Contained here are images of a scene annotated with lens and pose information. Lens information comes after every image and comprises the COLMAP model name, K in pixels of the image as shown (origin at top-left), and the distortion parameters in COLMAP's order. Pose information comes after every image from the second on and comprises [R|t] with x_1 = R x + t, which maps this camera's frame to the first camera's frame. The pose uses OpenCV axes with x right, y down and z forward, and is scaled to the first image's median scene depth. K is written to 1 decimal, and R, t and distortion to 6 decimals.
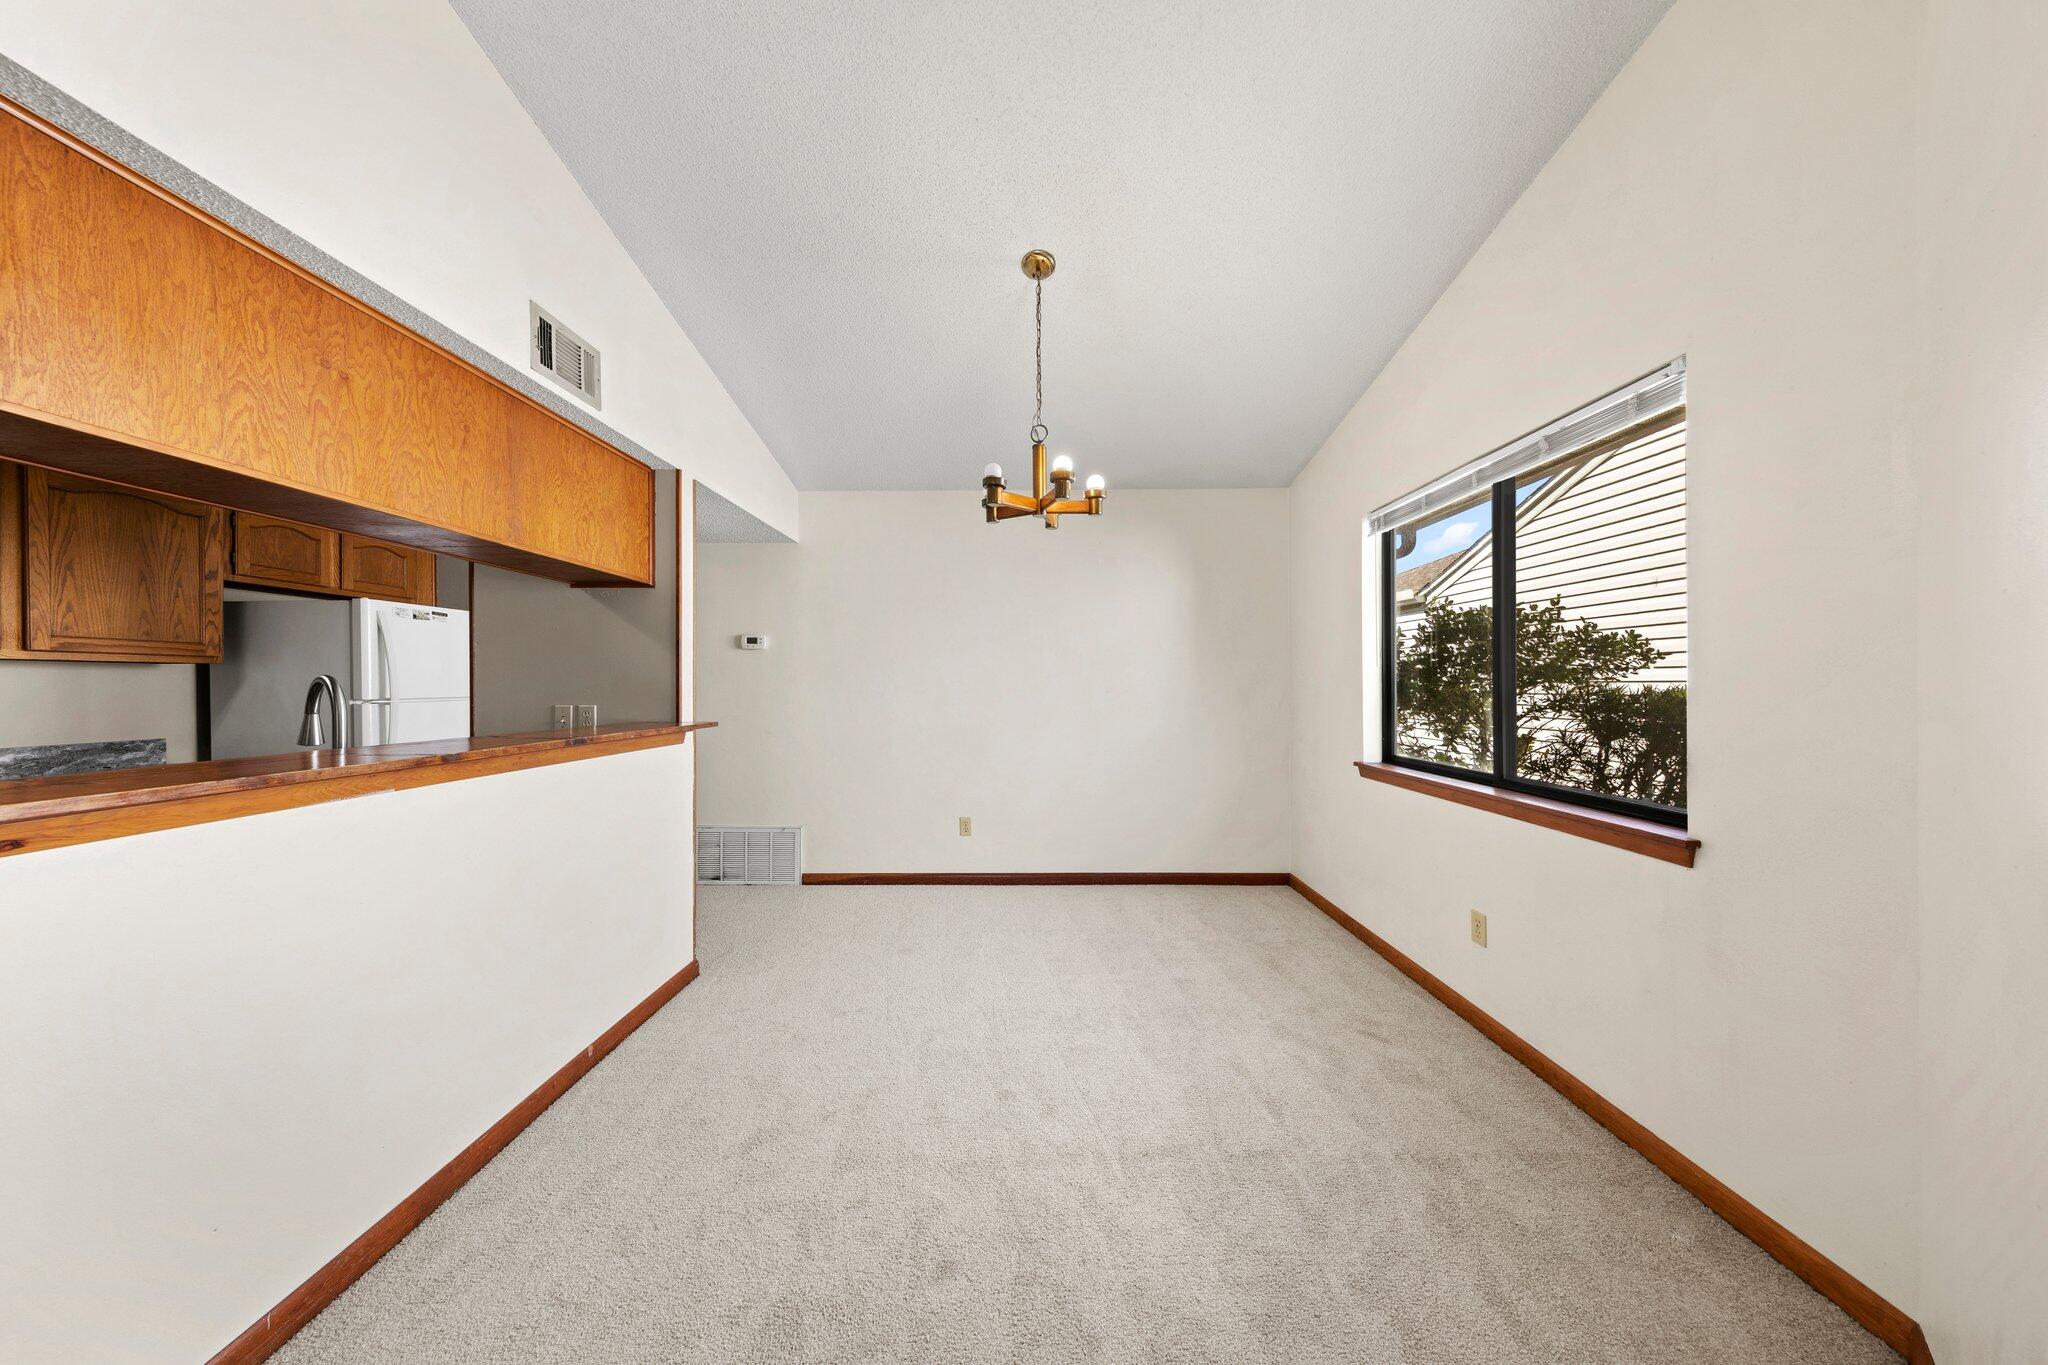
lens RADIAL K [[645.6, 0, 1017.9], [0, 645.6, 683.2], [0, 0, 1]] dist [0.005153, -0.000647]
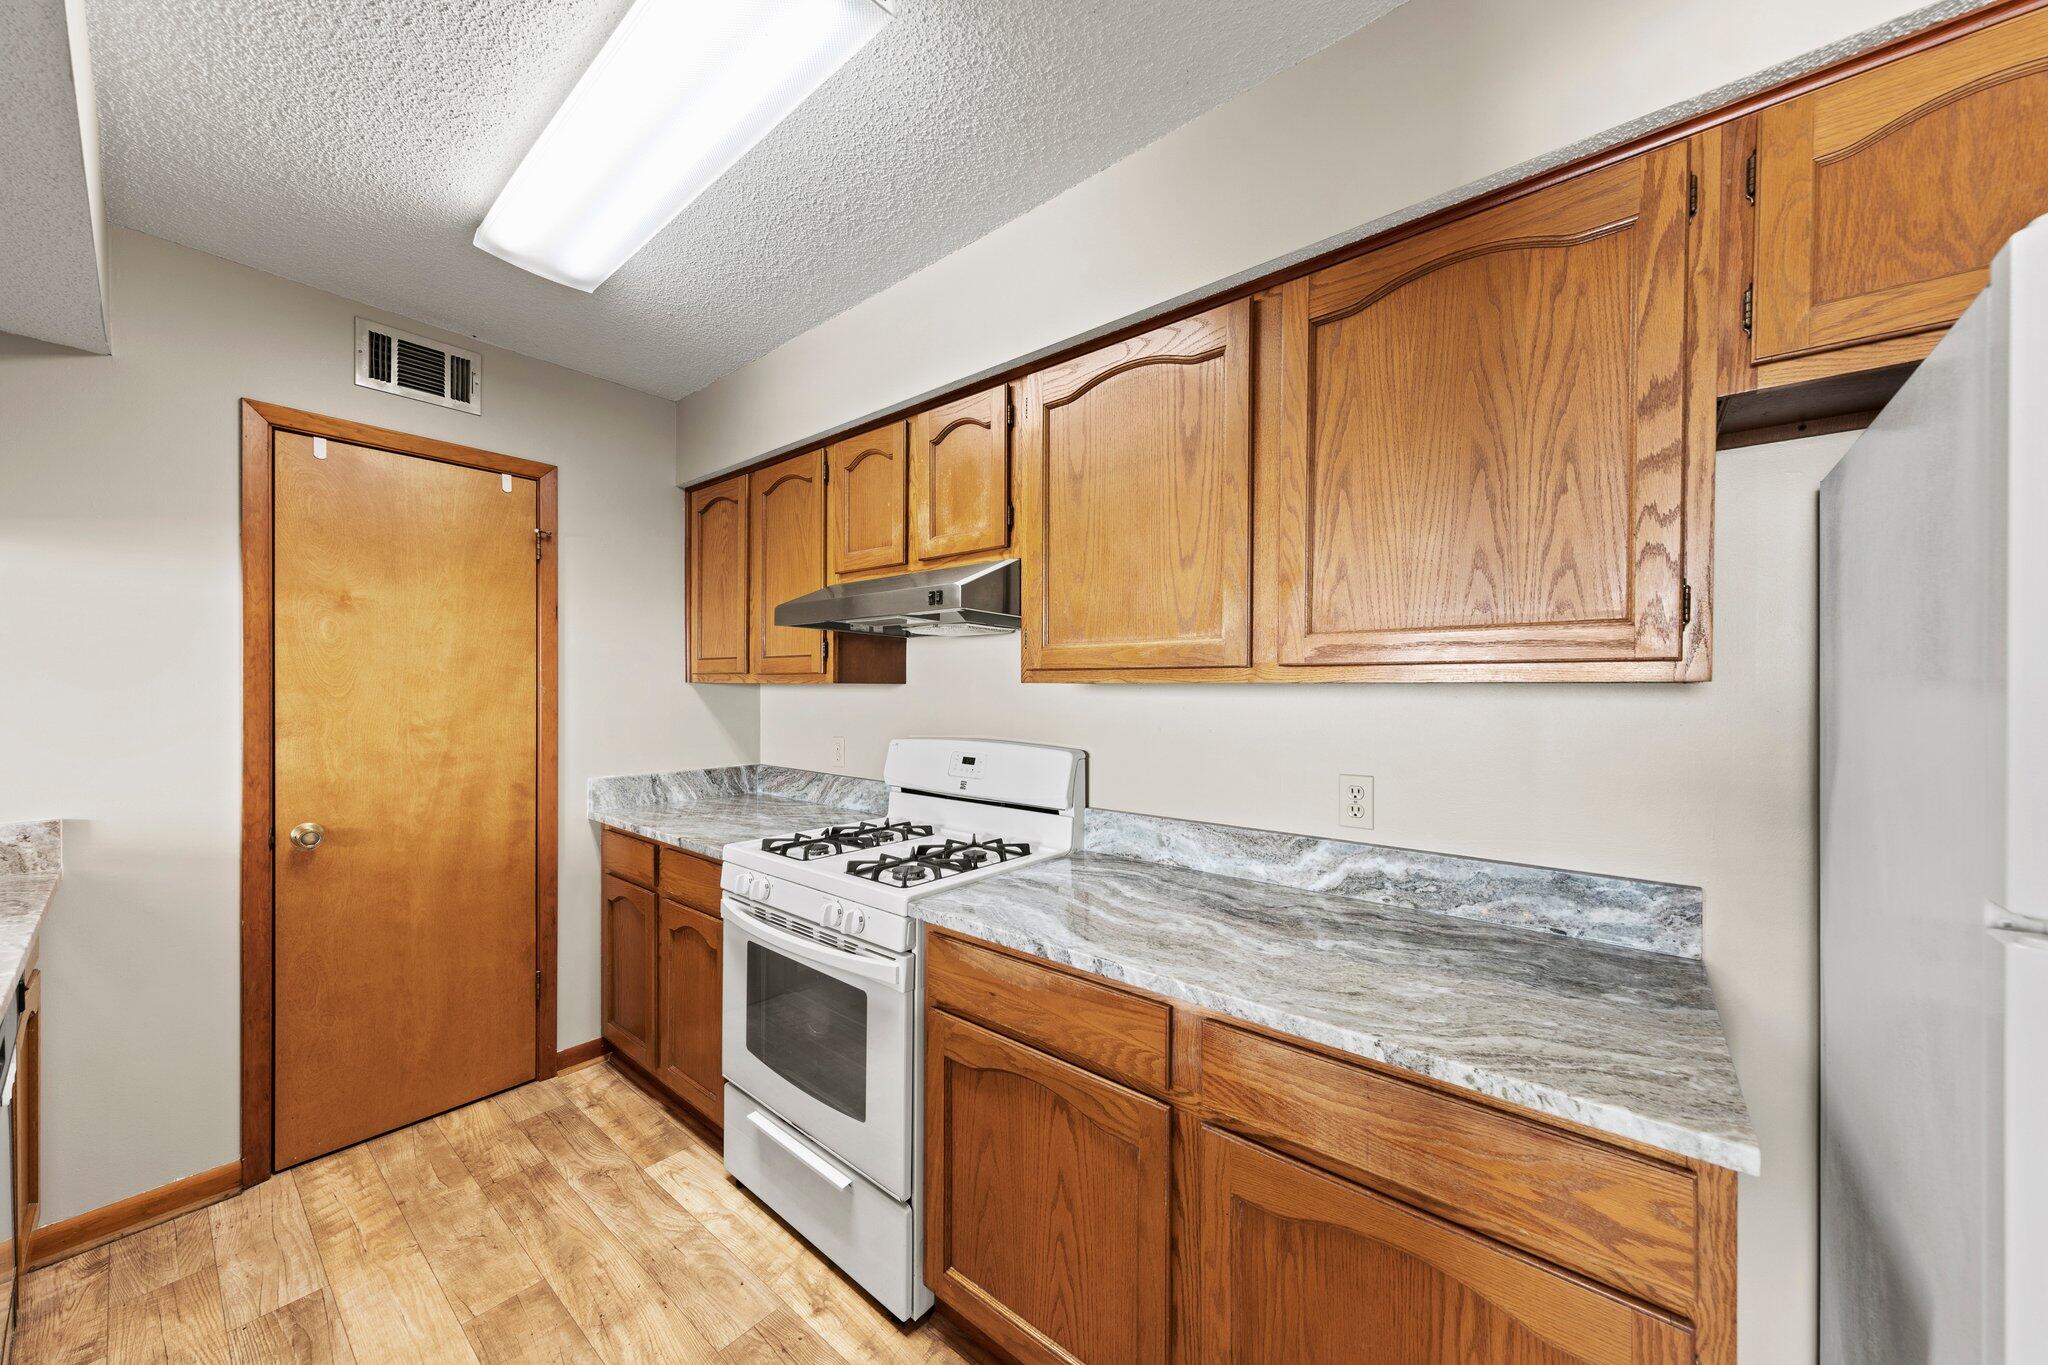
lens RADIAL K [[704.2, 0, 1039.2], [0, 704.2, 695.1], [0, 0, 1]] dist [0.005520, -0.000313]
pose [[-0.621473, 0.006358, -0.783410, -0.933876], [-0.003641, 0.999933, 0.011004, -0.031547], [0.783427, 0.009691, -0.621408, 1.149536]]
